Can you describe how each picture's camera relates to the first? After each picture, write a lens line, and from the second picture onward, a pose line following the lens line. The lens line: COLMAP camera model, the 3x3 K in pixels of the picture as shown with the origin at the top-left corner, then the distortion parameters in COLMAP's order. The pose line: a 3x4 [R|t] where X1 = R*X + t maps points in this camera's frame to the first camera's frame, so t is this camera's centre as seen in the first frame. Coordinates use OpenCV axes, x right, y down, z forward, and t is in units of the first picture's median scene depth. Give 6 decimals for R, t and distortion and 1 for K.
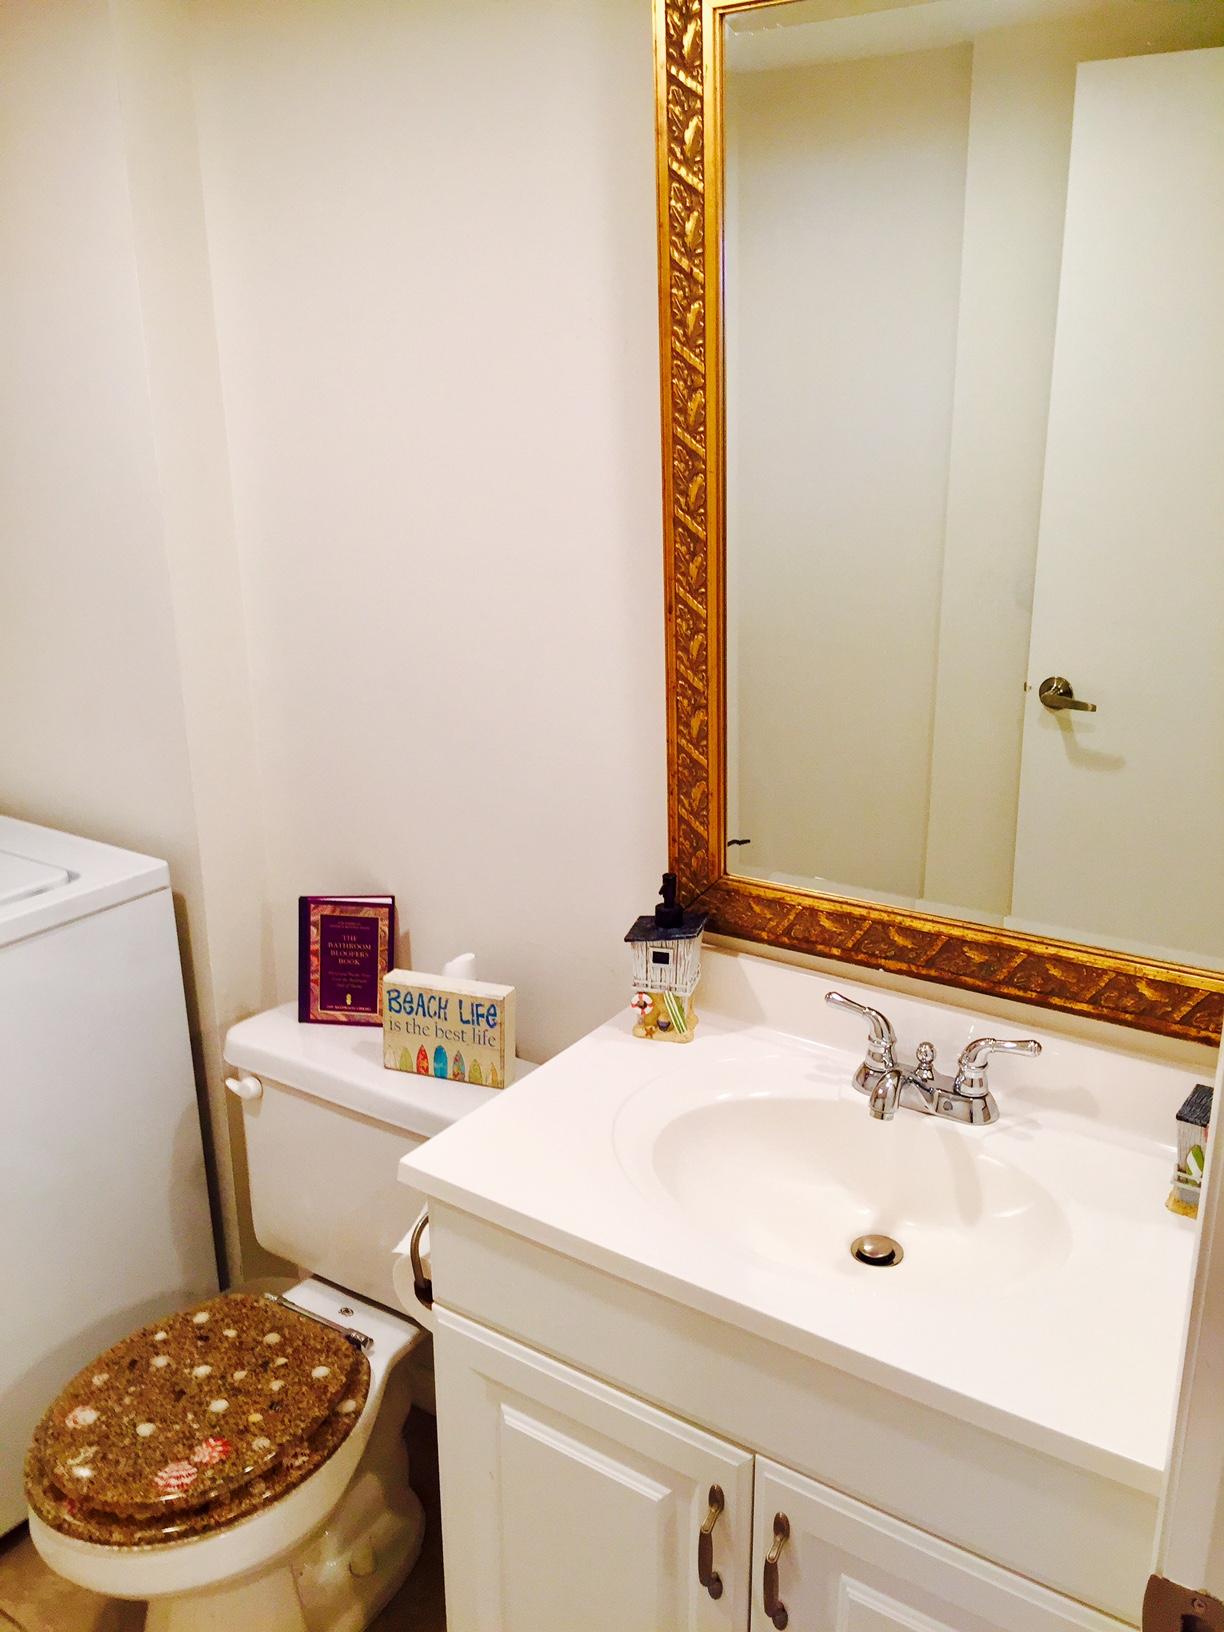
lens RADIAL K [[1382.6, 0, 619.8], [0, 1382.6, 799.0], [0, 0, 1]] dist [-0.002092, -0.018587]
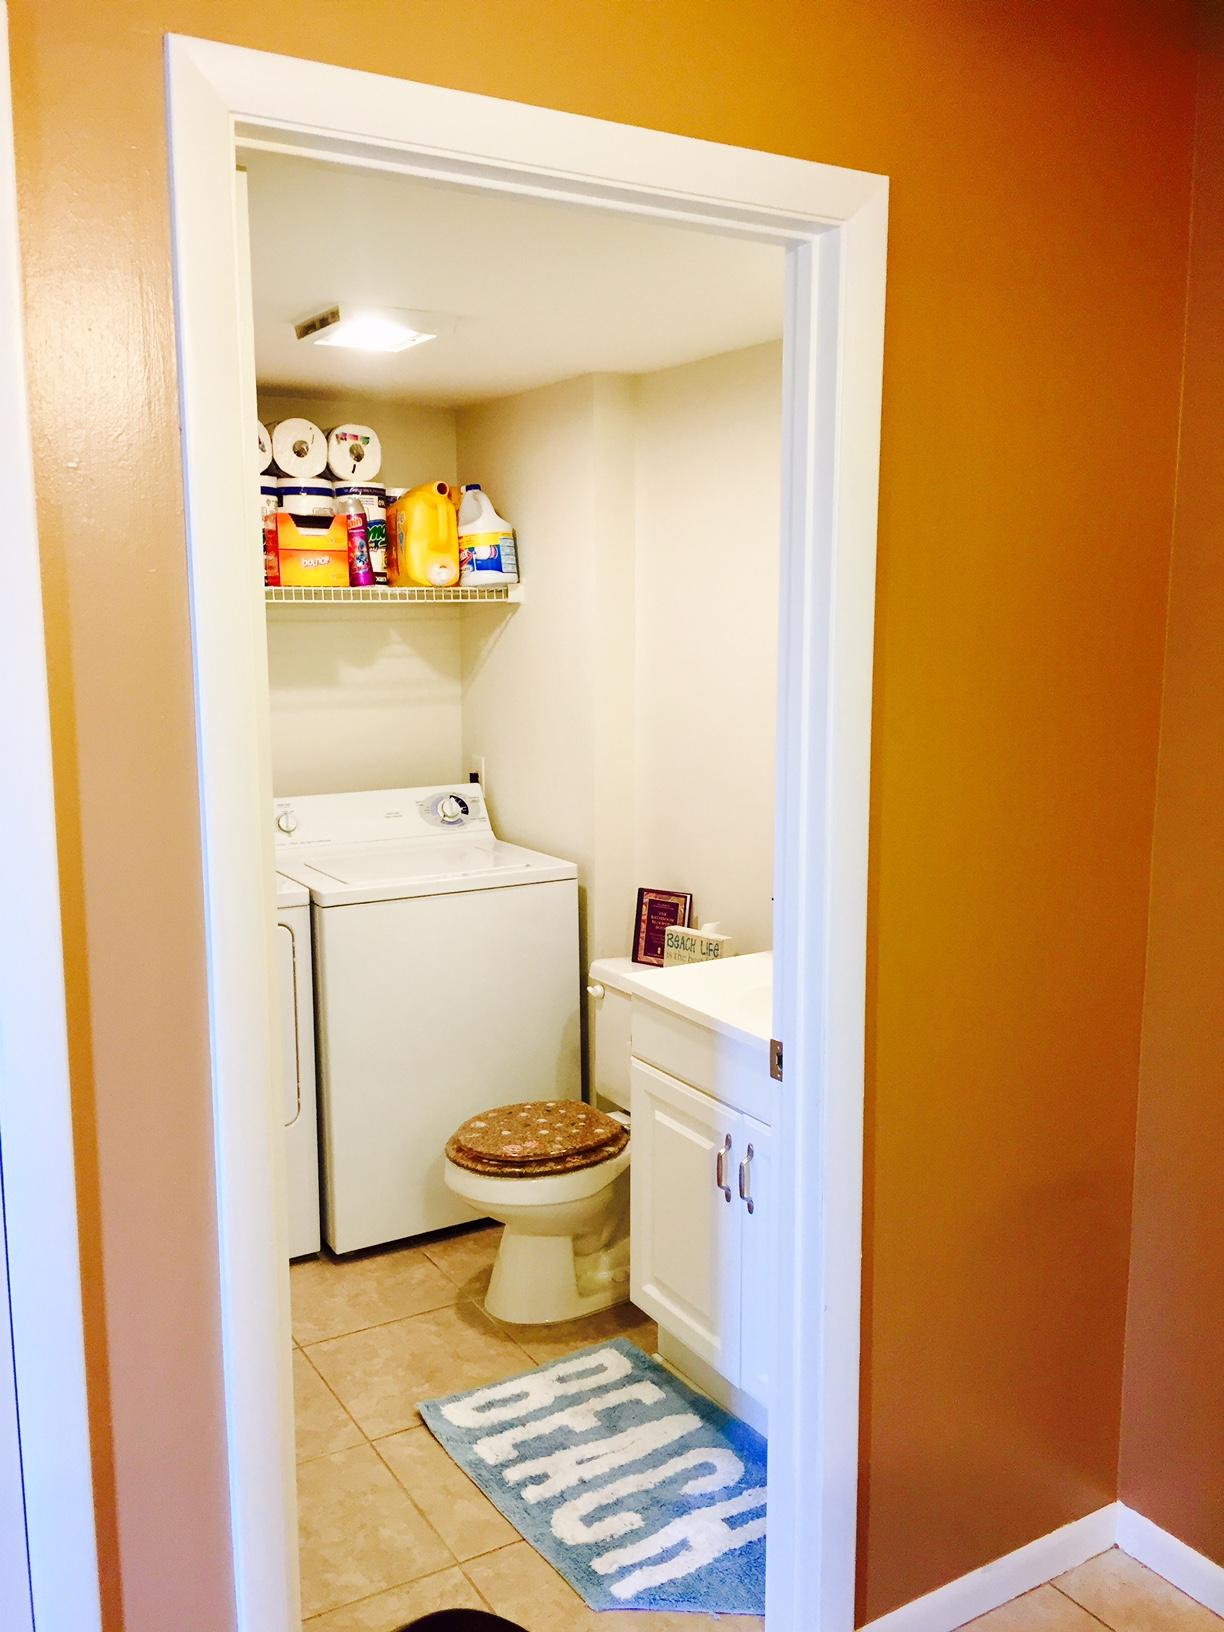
lens RADIAL K [[1382.6, 0, 609.5], [0, 1382.6, 822.0], [0, 0, 1]] dist [-0.002092, -0.018587]
pose [[0.906378, 0.071720, -0.416335, 0.461691], [-0.129447, 0.985231, -0.112090, 0.191200], [0.402147, 0.155489, 0.902275, -0.616008]]
